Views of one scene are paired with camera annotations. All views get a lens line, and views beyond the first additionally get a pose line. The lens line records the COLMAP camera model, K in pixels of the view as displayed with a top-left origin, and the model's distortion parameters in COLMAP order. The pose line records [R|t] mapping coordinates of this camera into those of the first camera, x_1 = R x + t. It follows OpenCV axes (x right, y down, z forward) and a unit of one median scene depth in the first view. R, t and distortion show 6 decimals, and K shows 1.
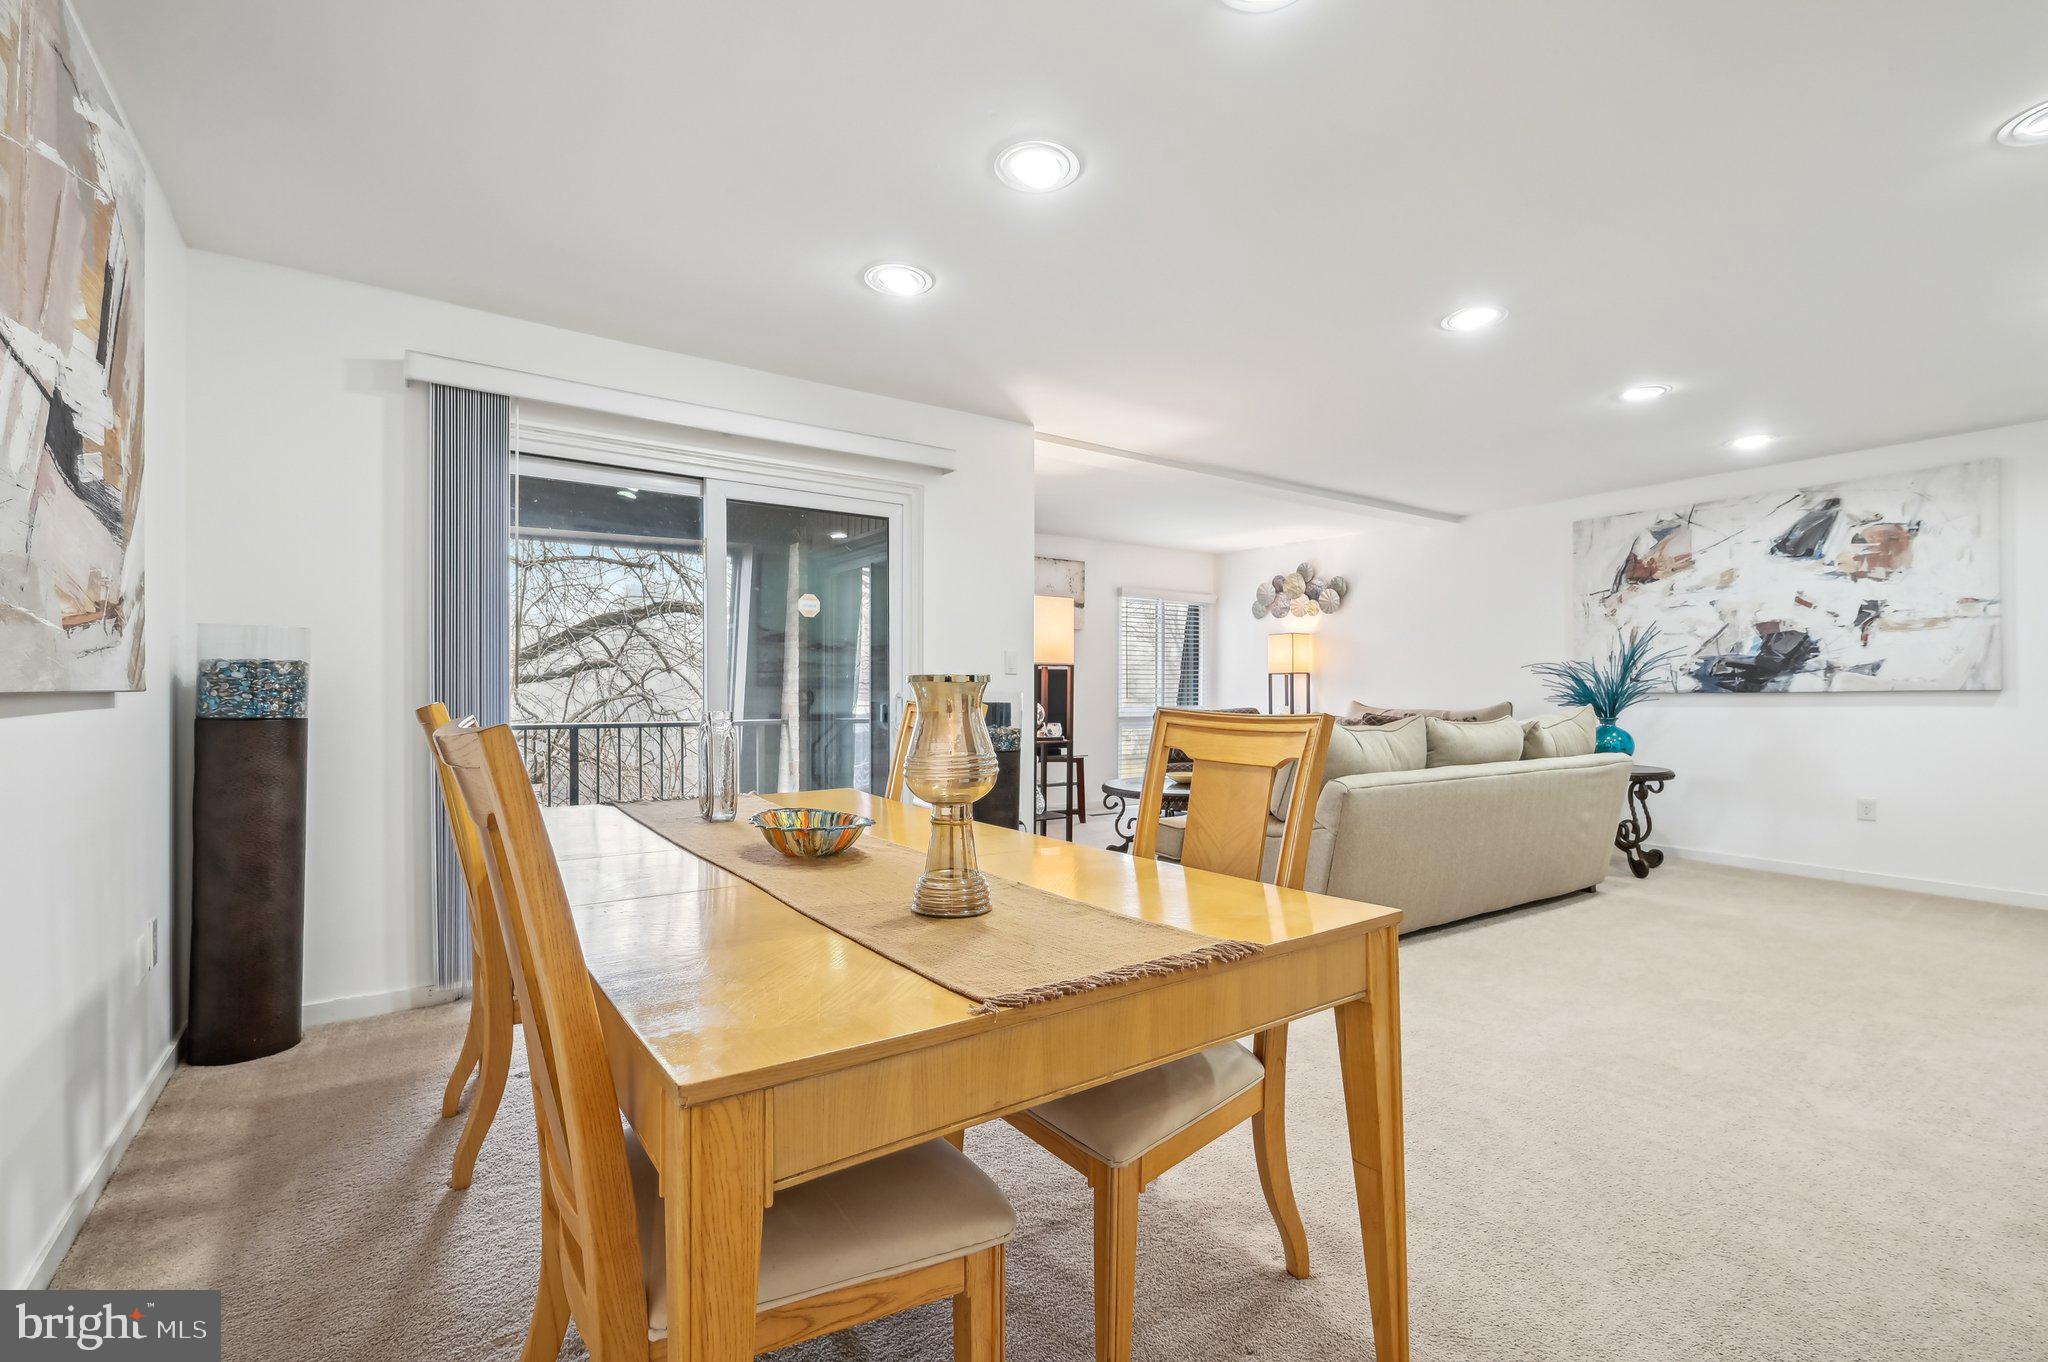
lens RADIAL K [[902.9, 0, 1040.3], [0, 902.9, 693.7], [0, 0, 1]] dist [0.009274, -0.002465]
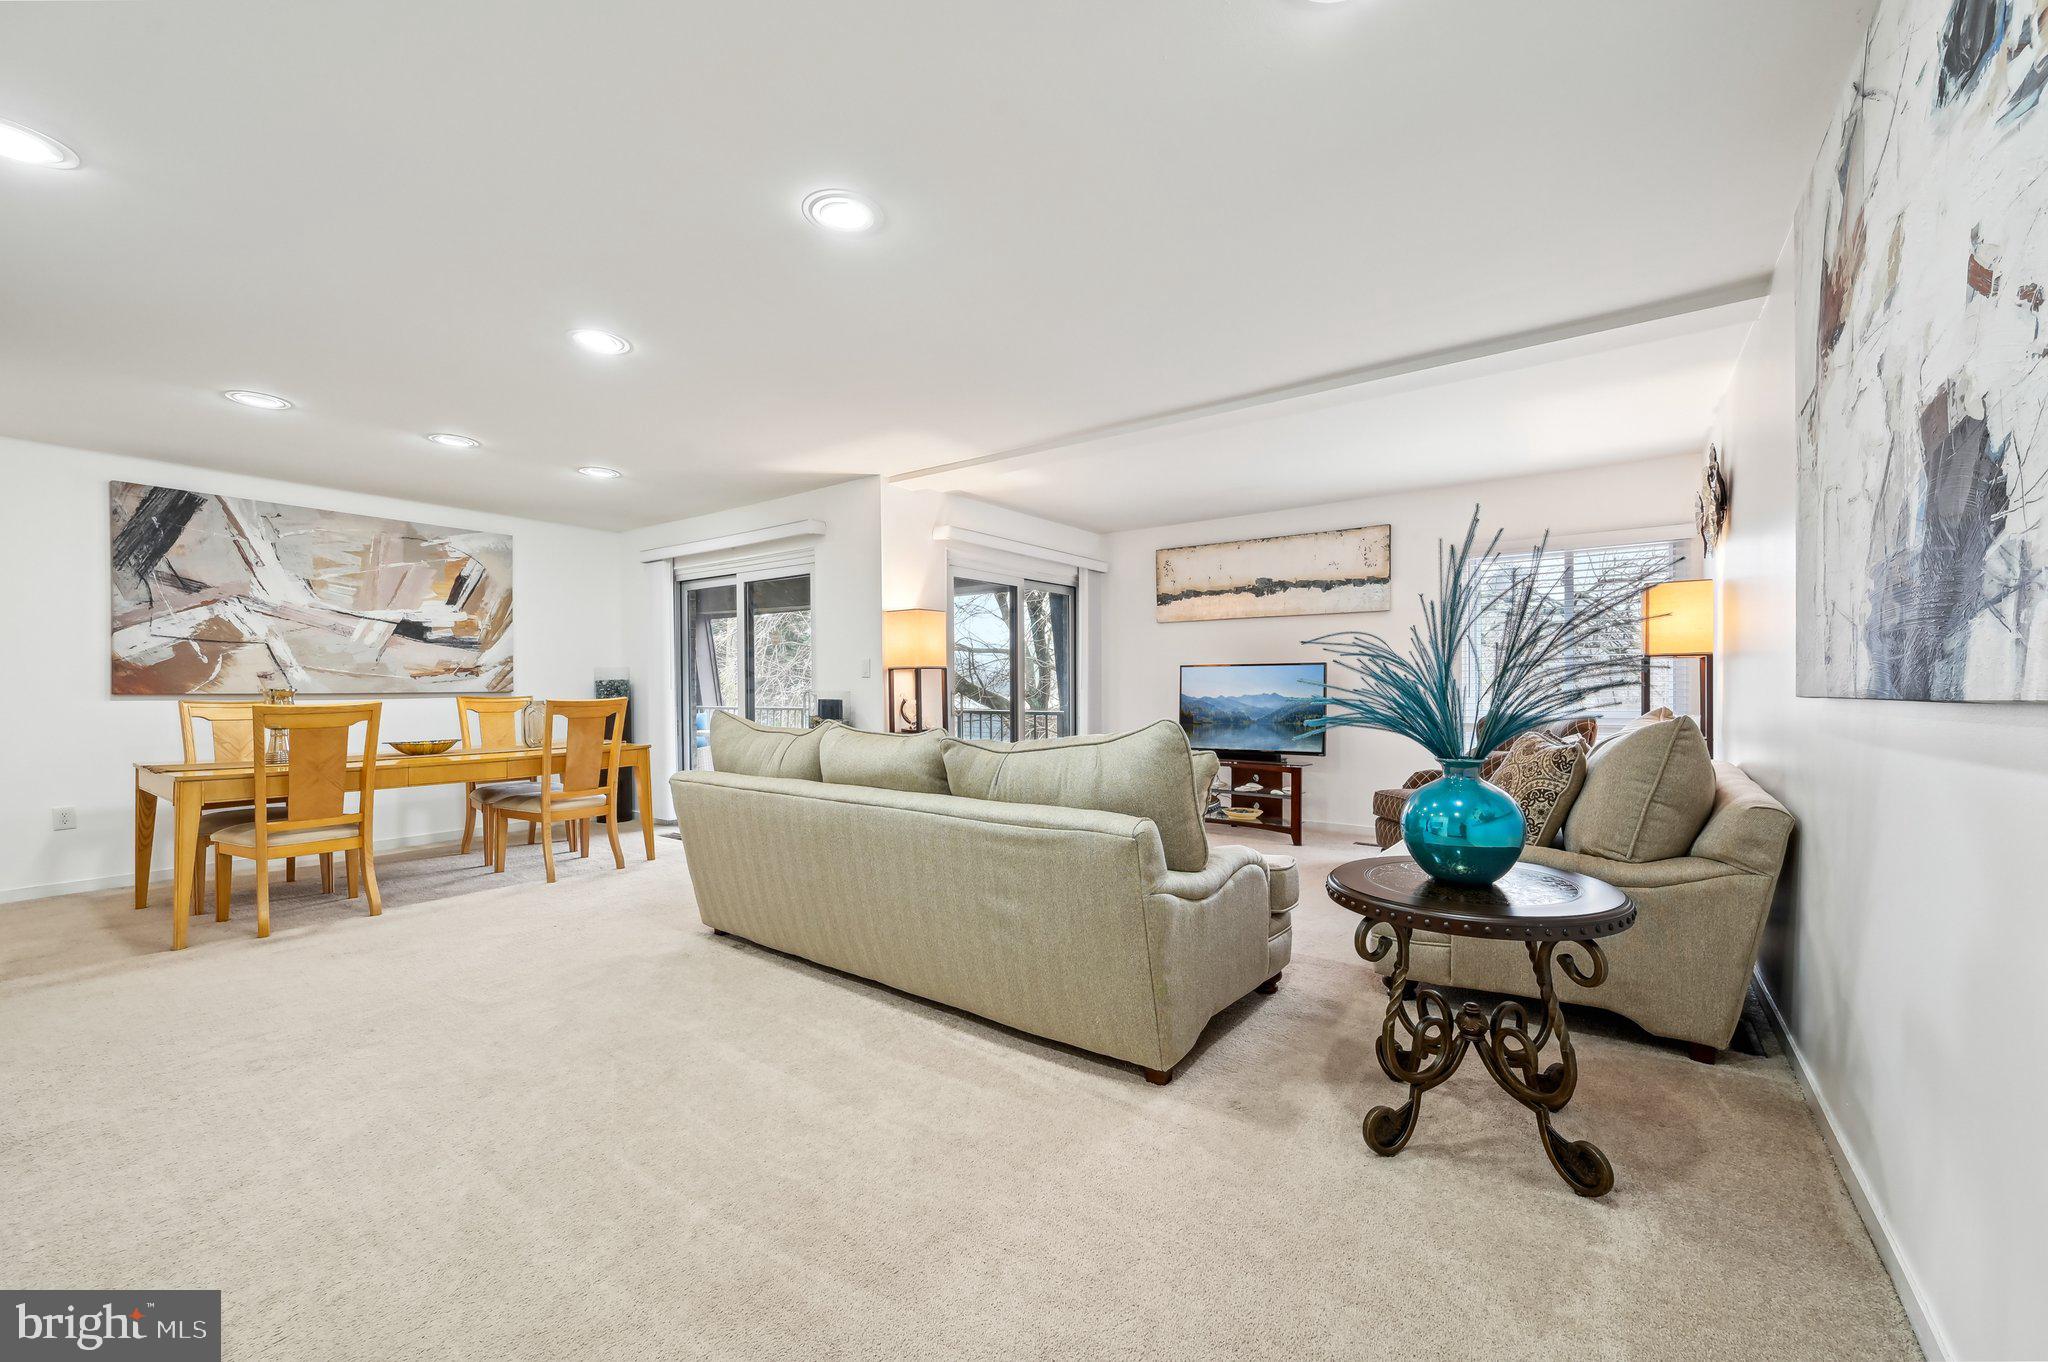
lens RADIAL K [[811.6, 0, 1024.0], [0, 811.6, 689.7], [0, 0, 1]] dist [-0.003007, 0.001041]
pose [[0.313845, 0.002039, -0.949472, 0.930282], [0.001812, 0.999995, 0.002747, -0.006083], [0.949473, -0.002582, 0.313839, 0.708814]]
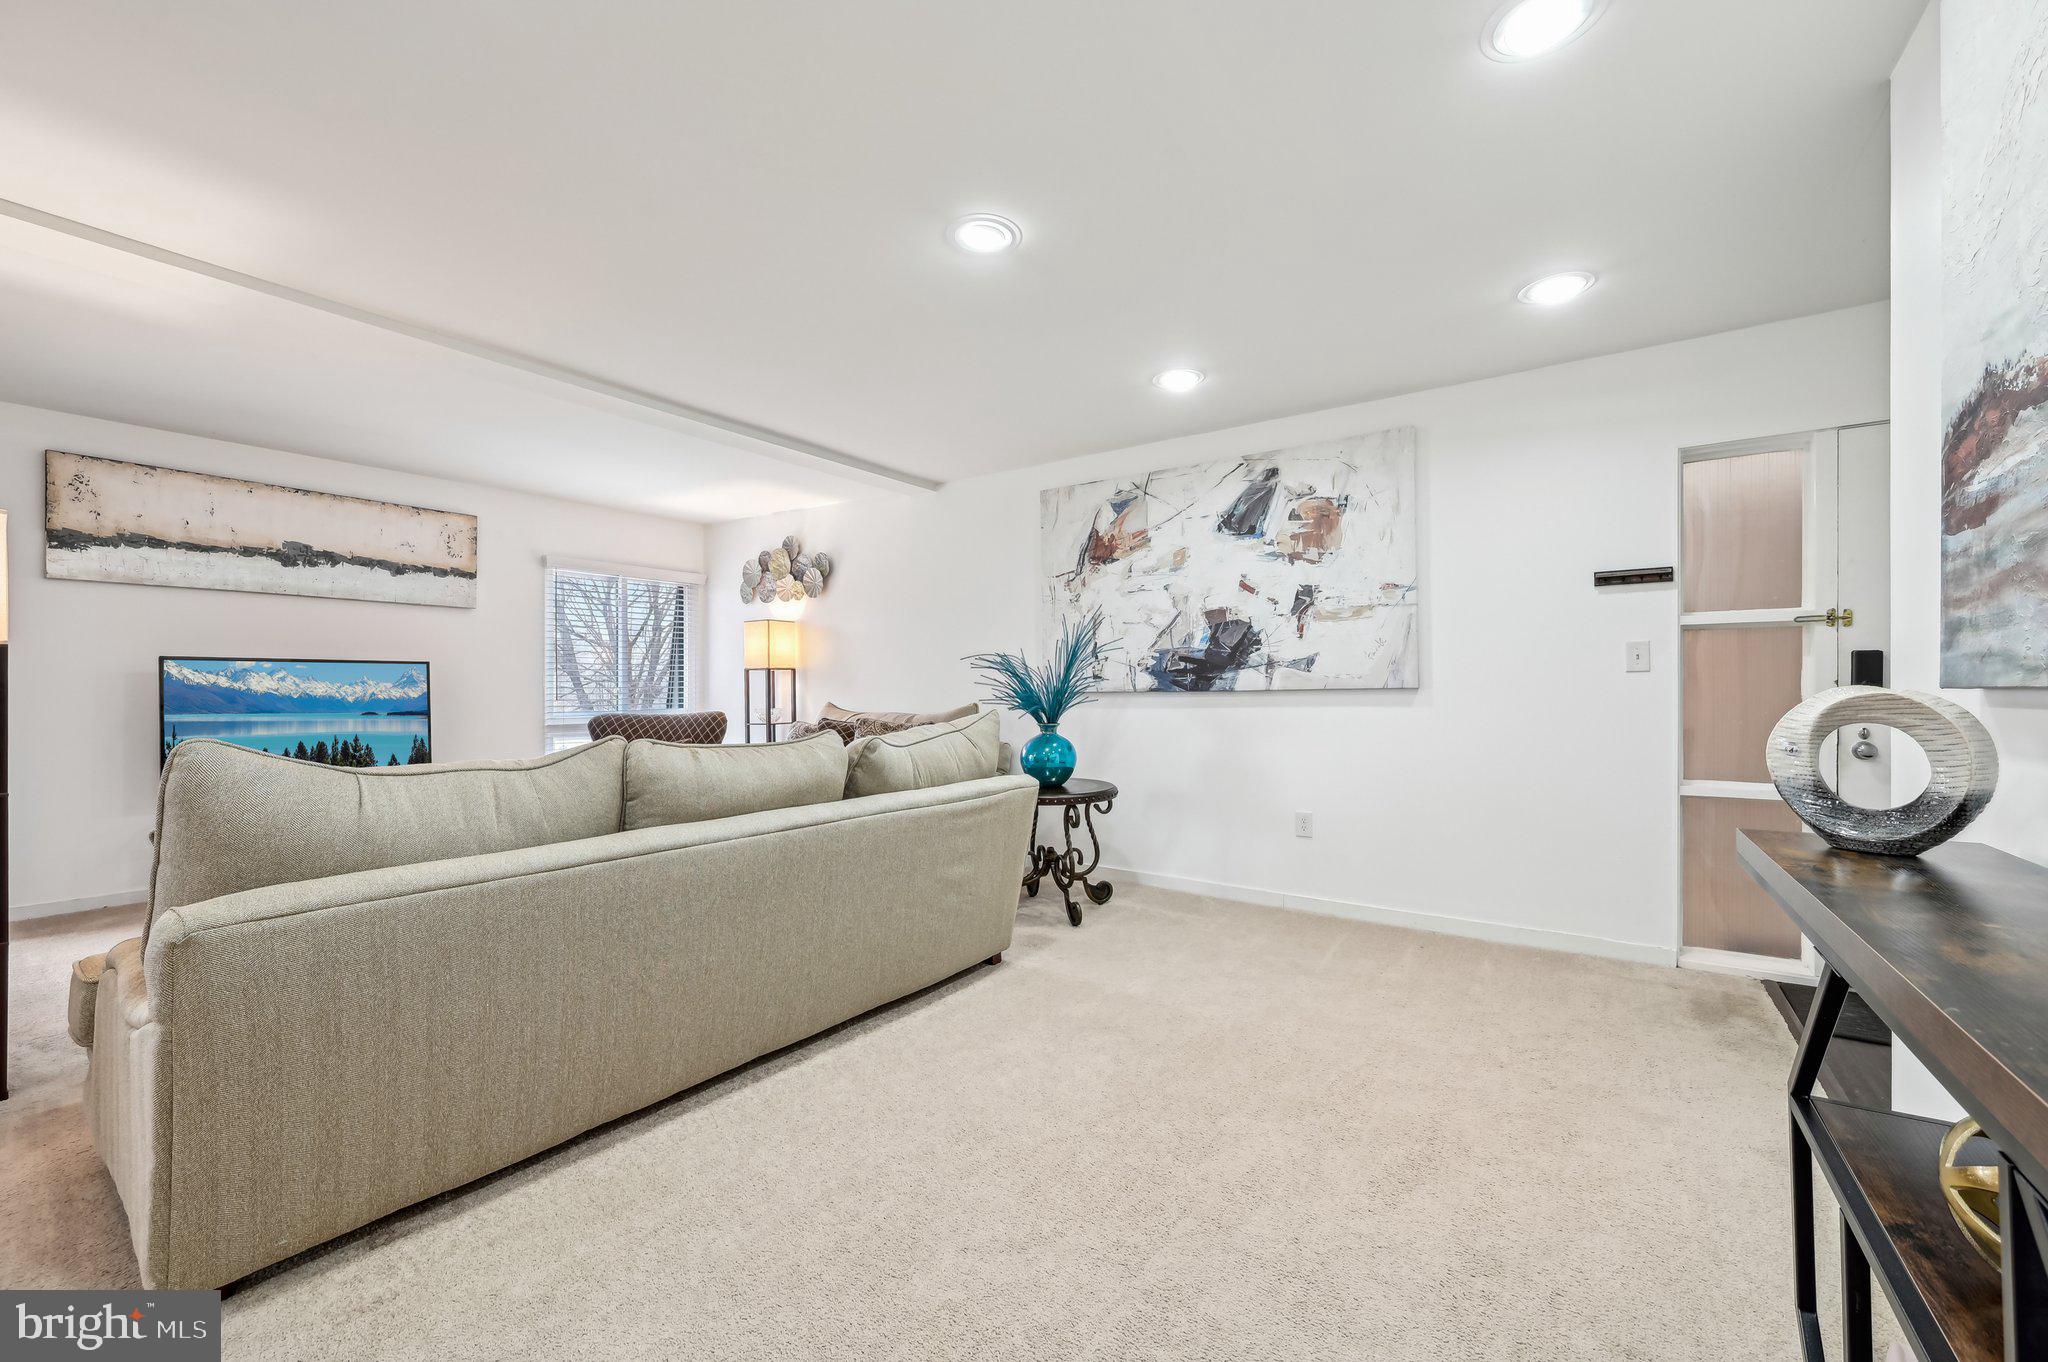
lens RADIAL K [[811.6, 0, 1034.9], [0, 811.6, 690.0], [0, 0, 1]] dist [-0.003007, 0.001041]
pose [[0.940099, -0.004011, 0.340877, 0.376231], [0.004356, 0.999990, -0.000246, -0.002991], [-0.340872, 0.001716, 0.940108, 0.331695]]
